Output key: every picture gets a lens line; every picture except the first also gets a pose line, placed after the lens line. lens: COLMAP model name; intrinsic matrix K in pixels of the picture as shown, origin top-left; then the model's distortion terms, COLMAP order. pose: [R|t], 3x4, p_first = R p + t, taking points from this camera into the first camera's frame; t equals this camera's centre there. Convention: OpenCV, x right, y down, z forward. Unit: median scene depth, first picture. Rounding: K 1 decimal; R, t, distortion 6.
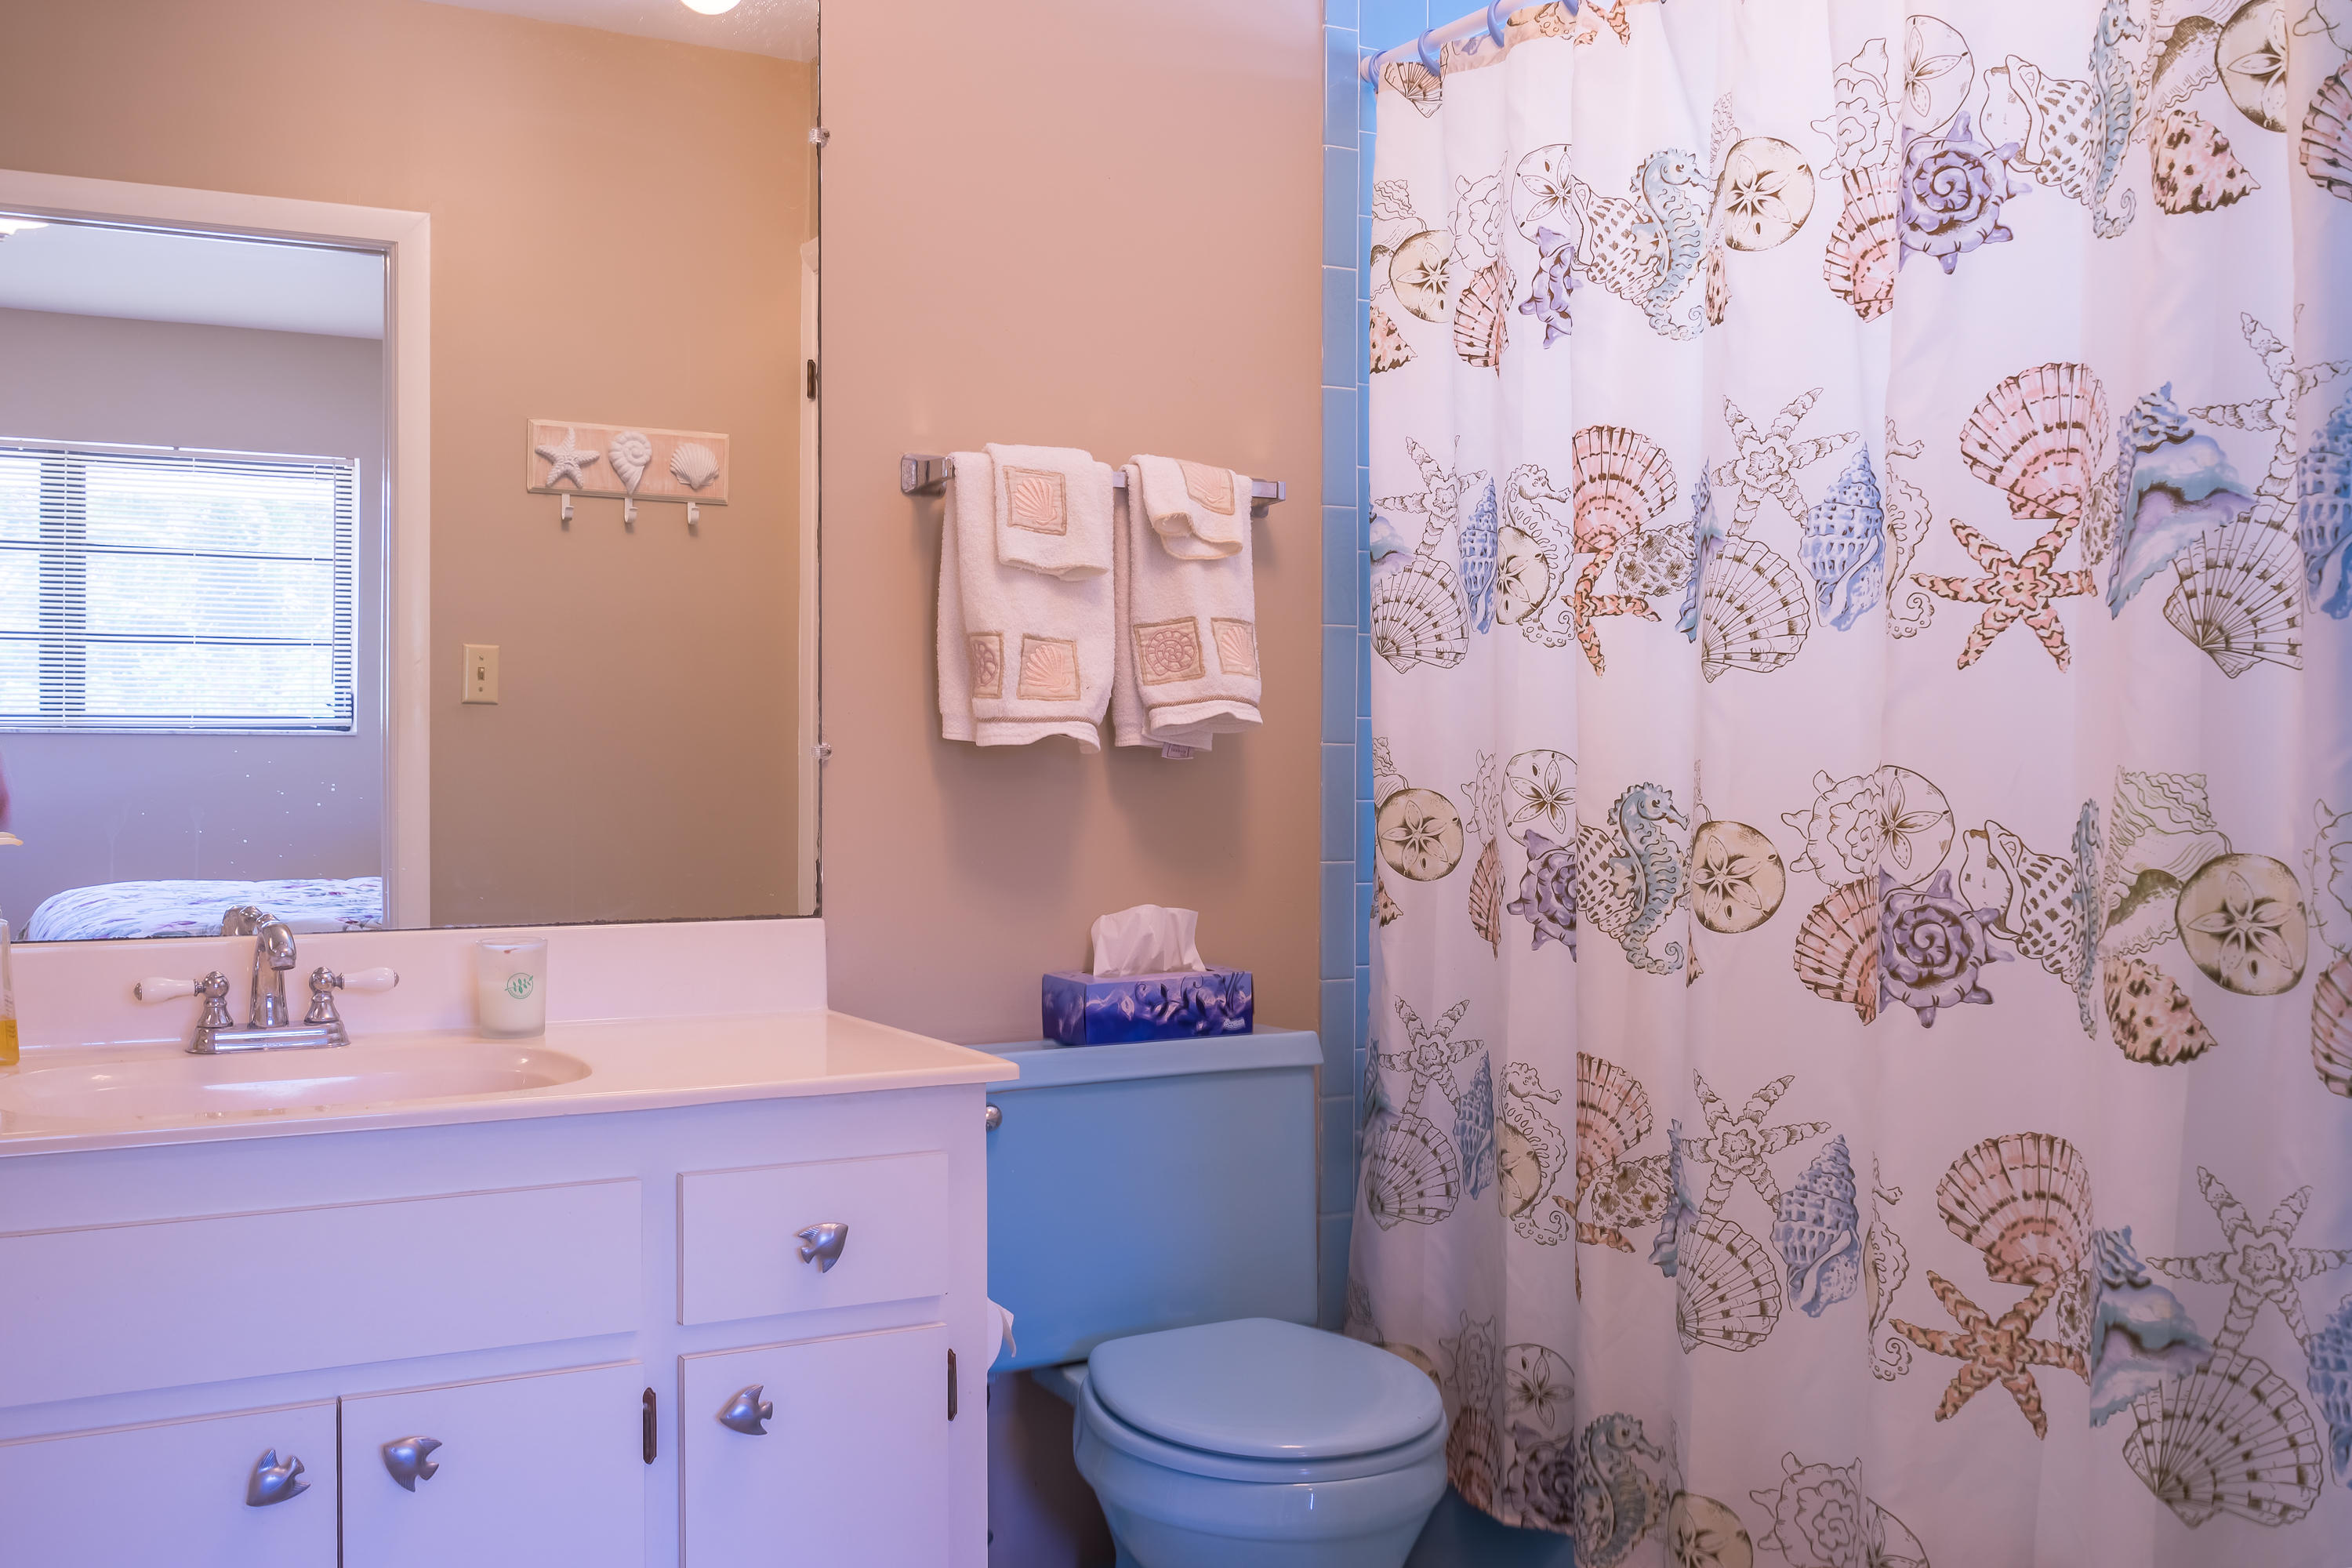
lens RADIAL K [[2291.8, 0, 1166.1], [0, 2291.8, 786.6], [0, 0, 1]] dist [0.009510, 0.000000]
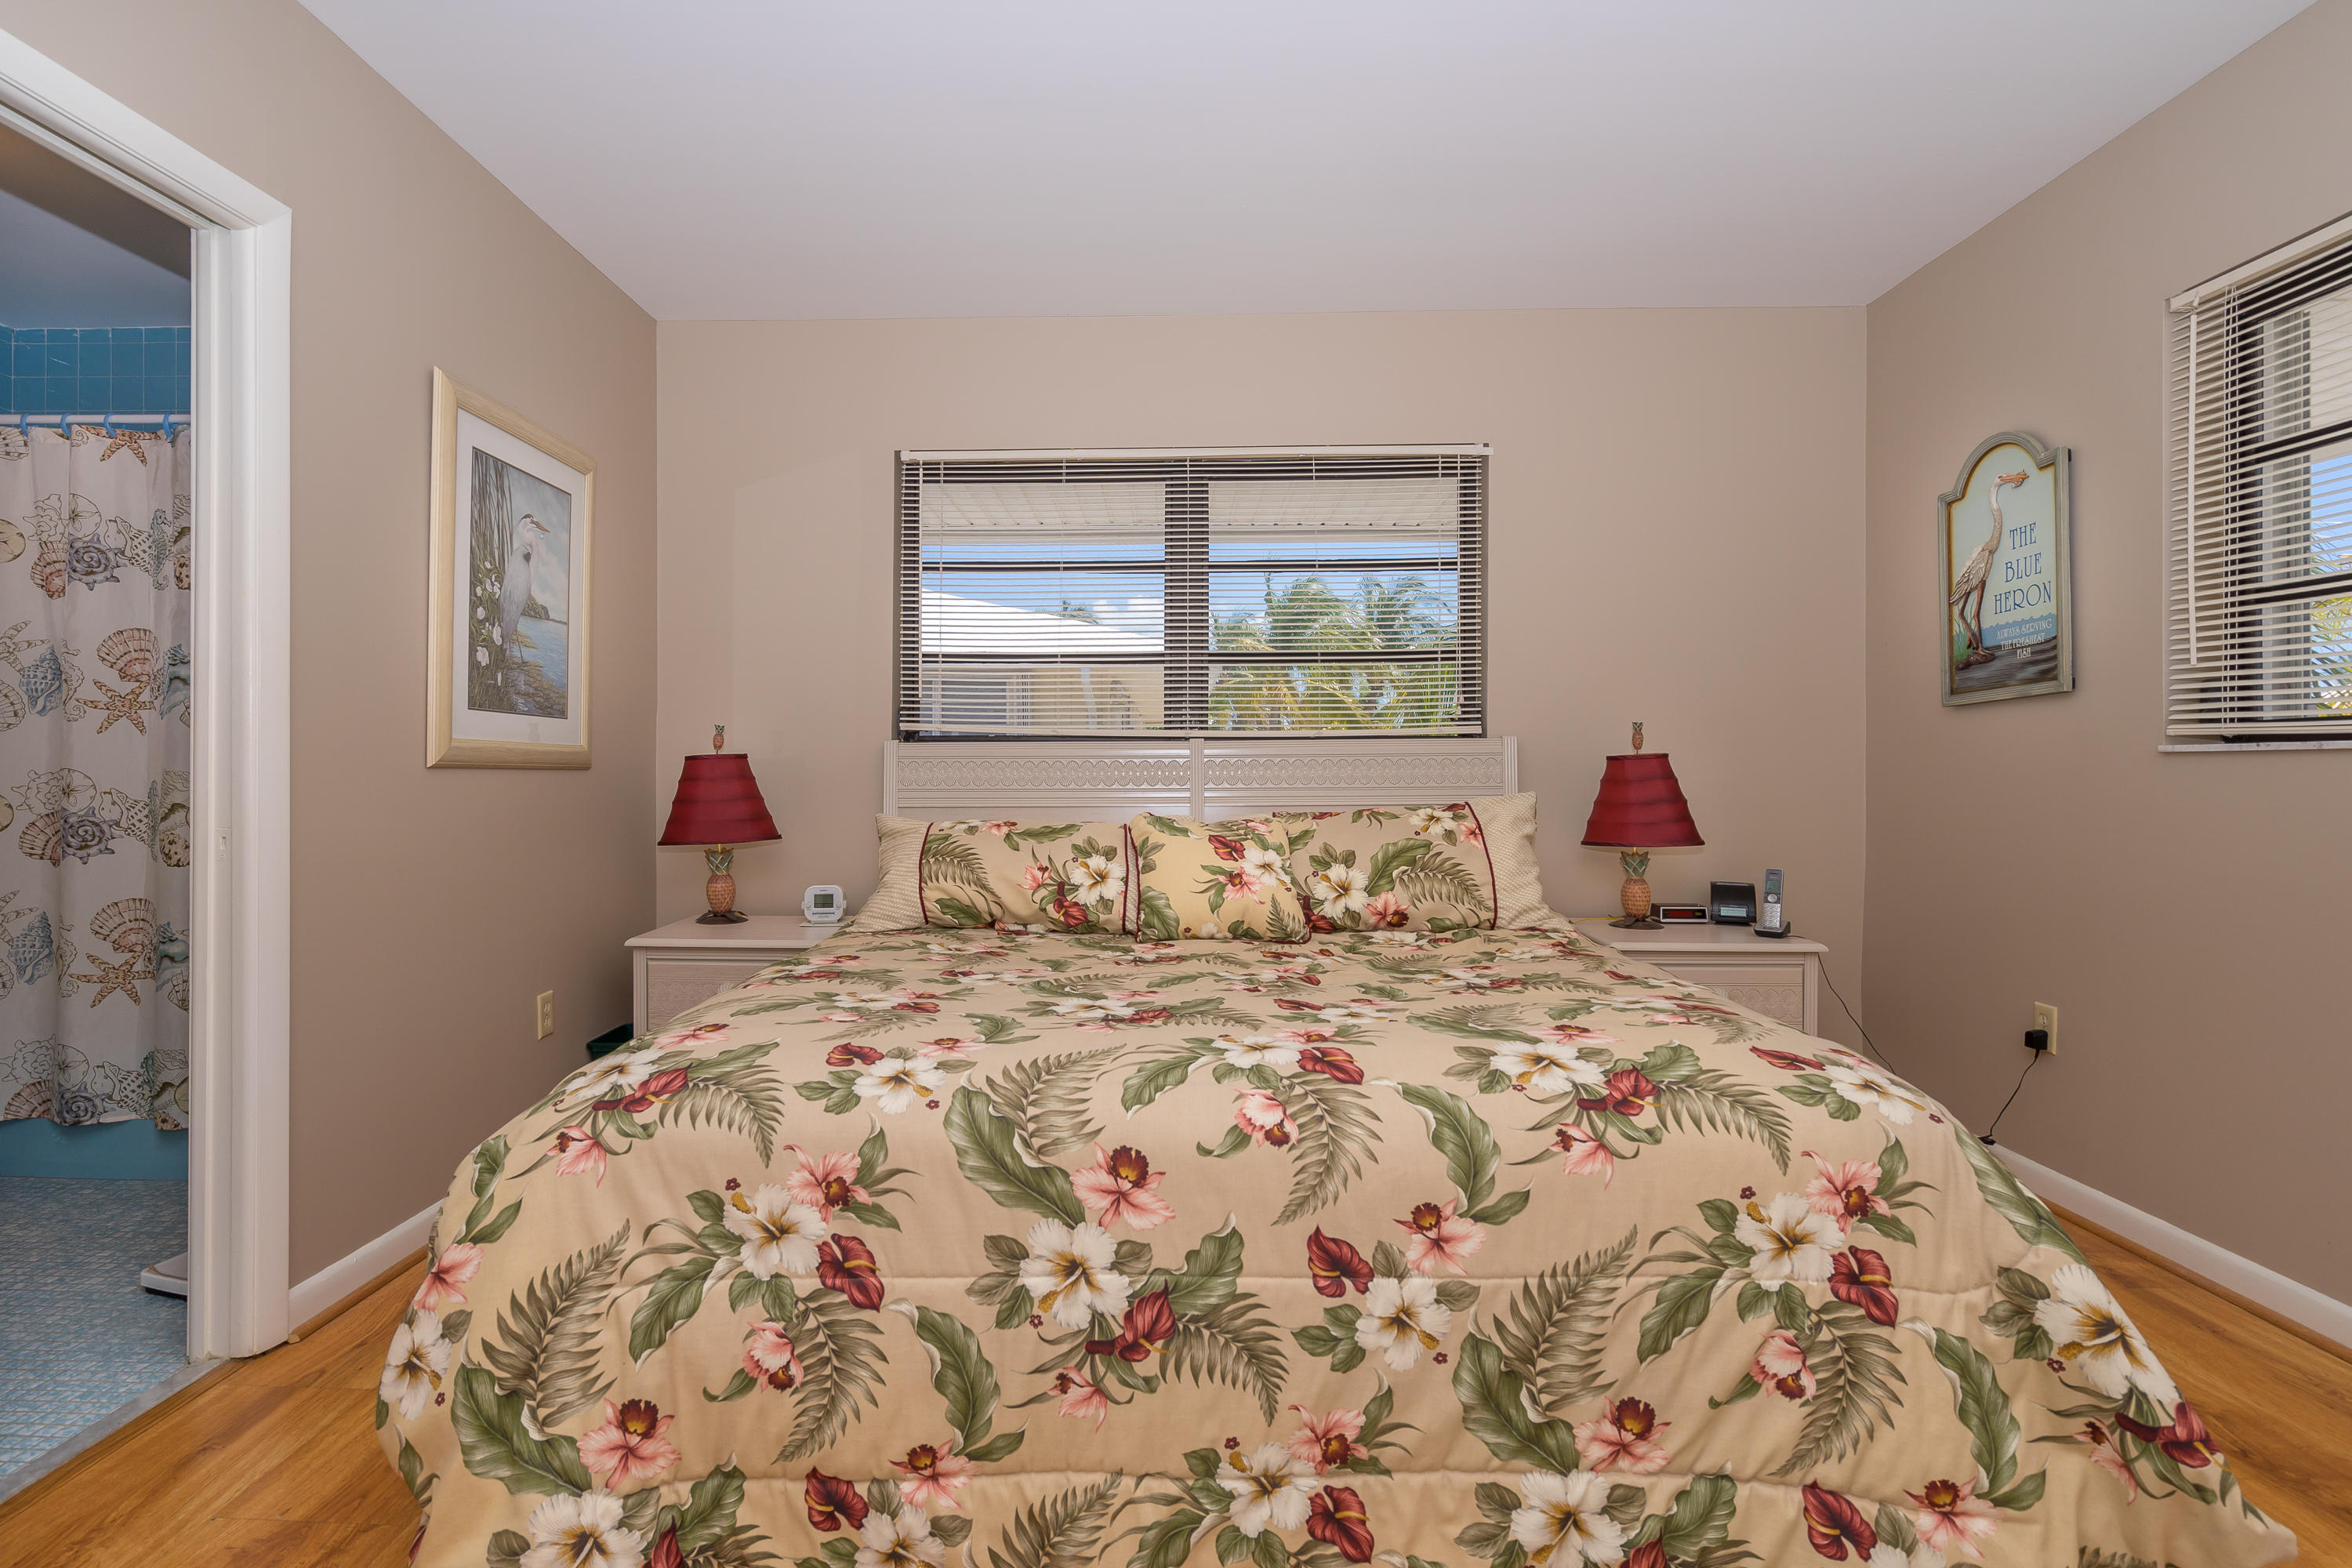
lens RADIAL K [[1175.2, 0, 1154.1], [0, 1175.2, 782.2], [0, 0, 1]] dist [-0.003641, 0.001454]
pose [[0.502750, -0.011136, 0.864360, -0.201593], [0.003818, 0.999936, 0.010662, -0.002553], [-0.864424, -0.002060, 0.502760, -0.690934]]
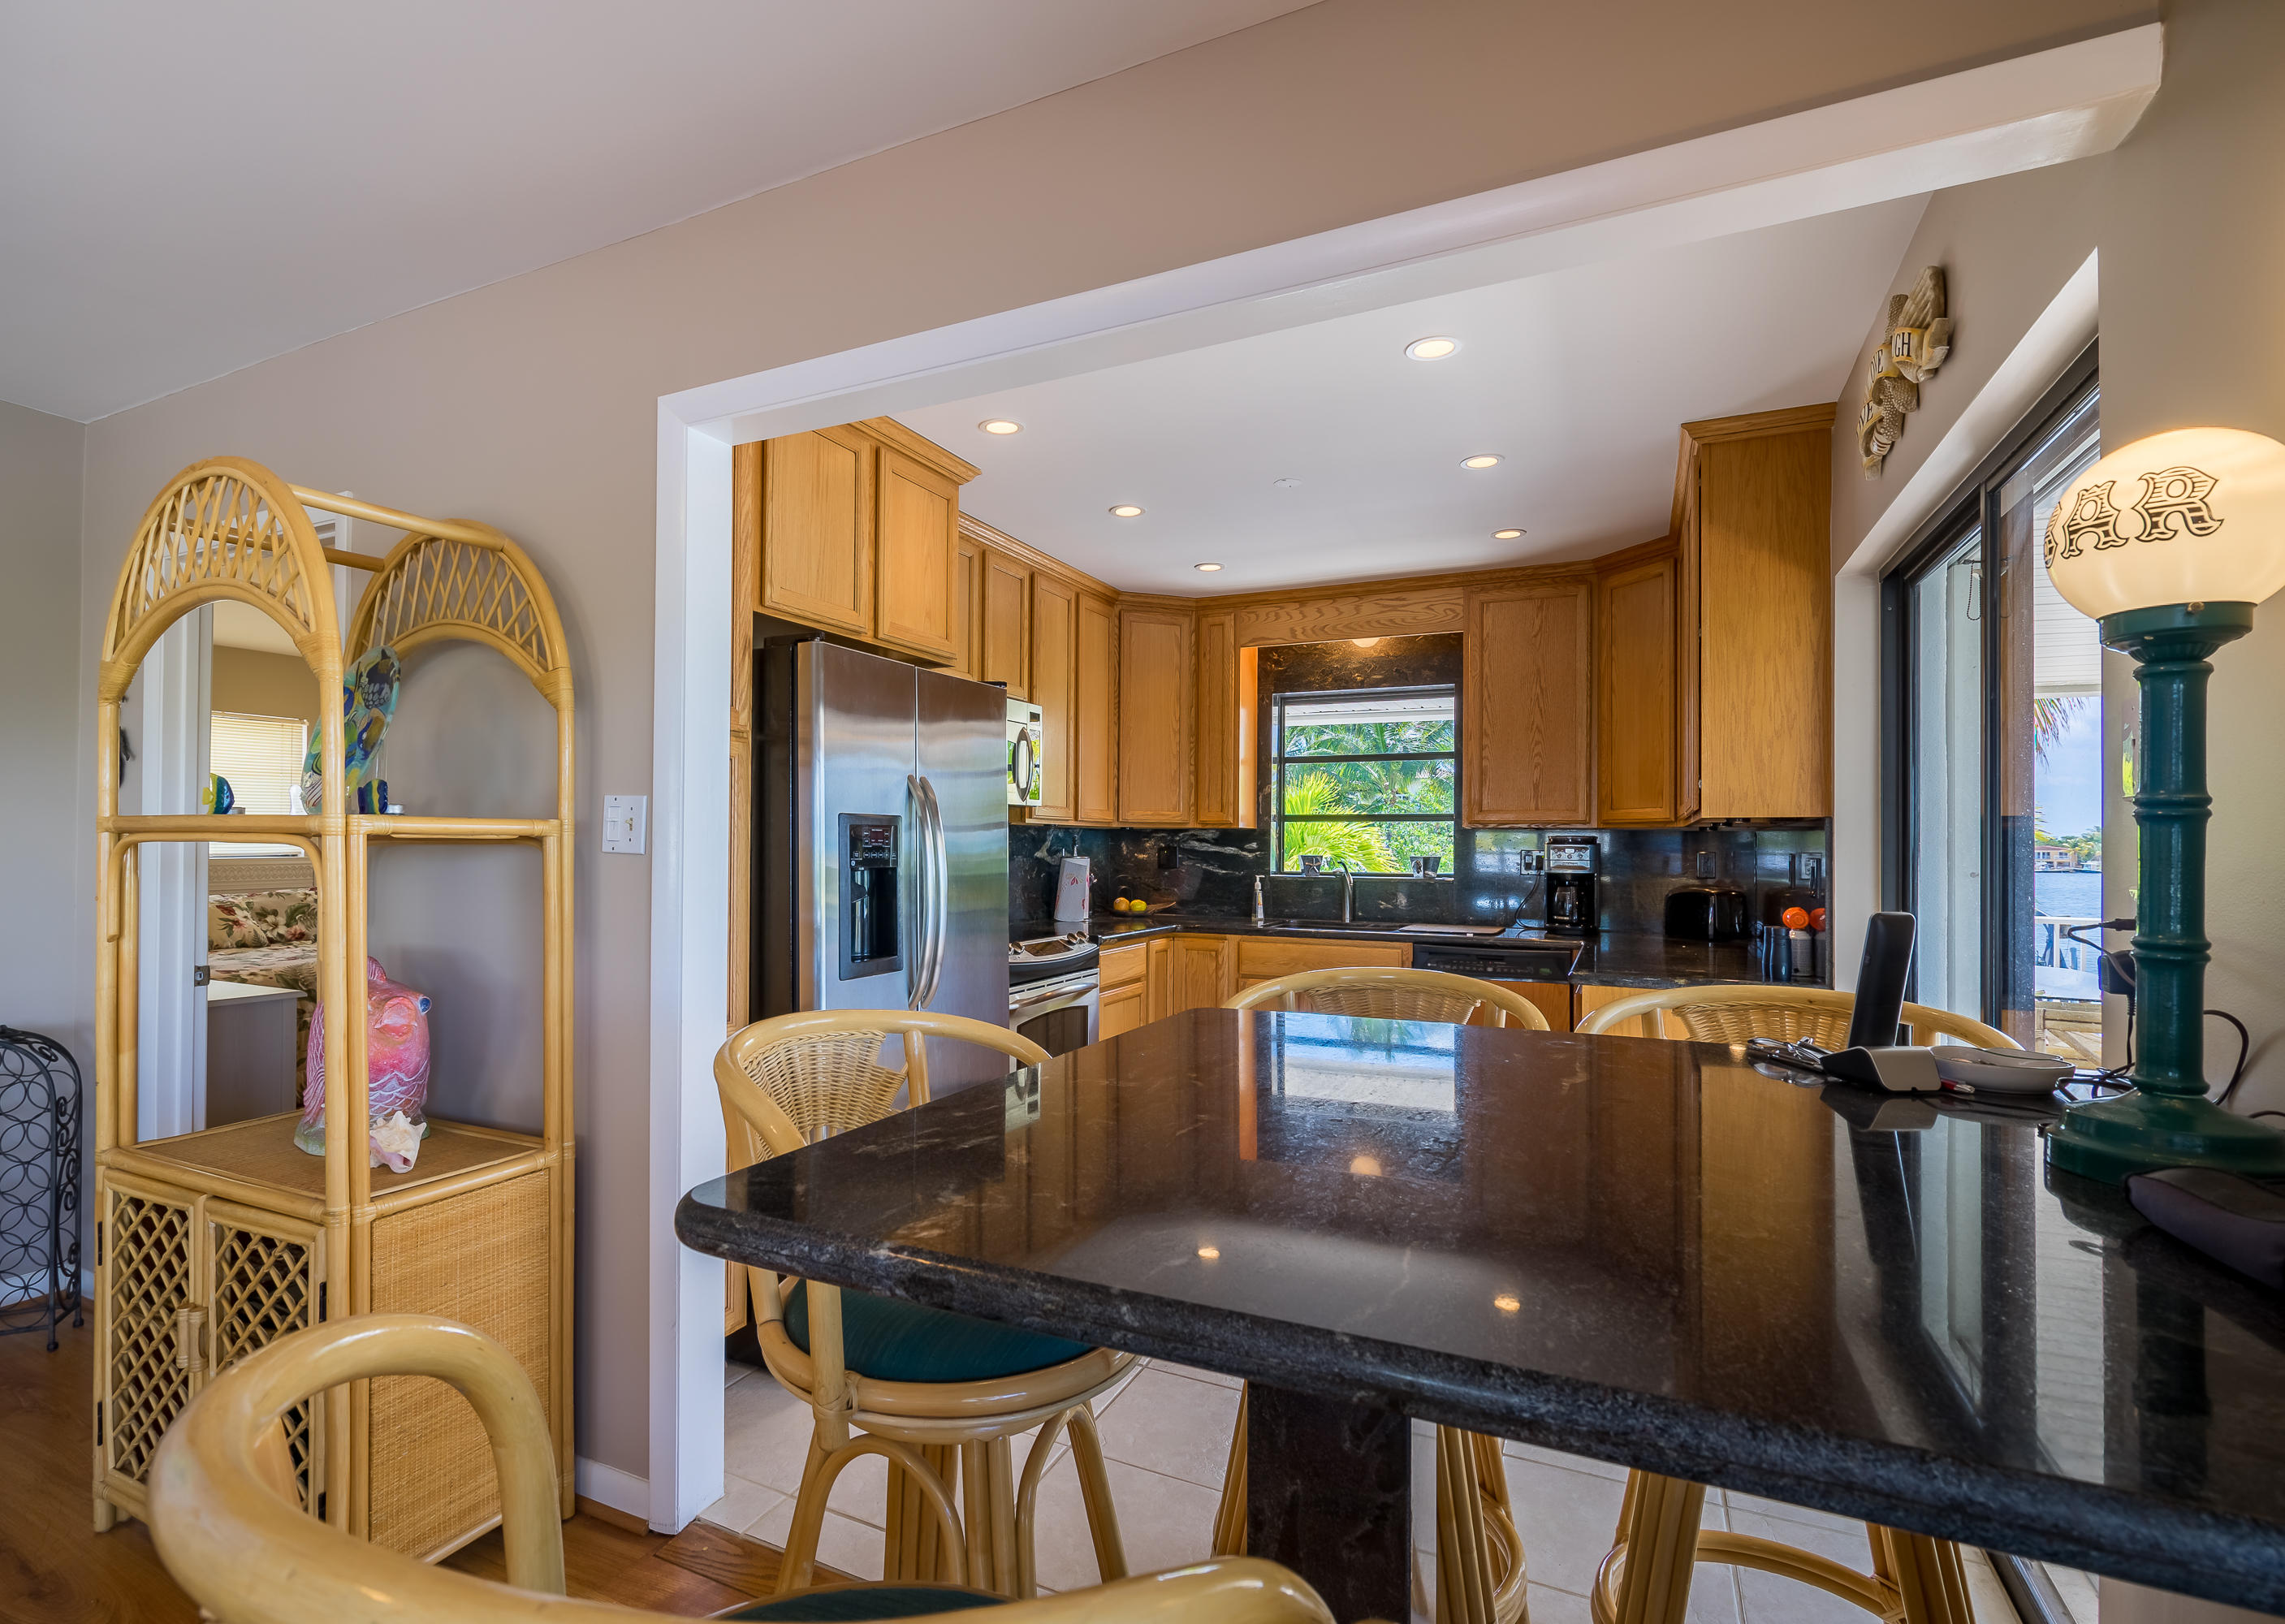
lens RADIAL K [[1106.8, 0, 1085.5], [0, 1106.8, 838.9], [0, 0, 1]] dist [0.003249, 0.000282]
pose [[-0.572045, -0.003379, 0.820215, -2.516547], [-0.006946, 0.999976, -0.000725, -0.108224], [-0.820192, -0.006111, -0.572055, -0.323879]]
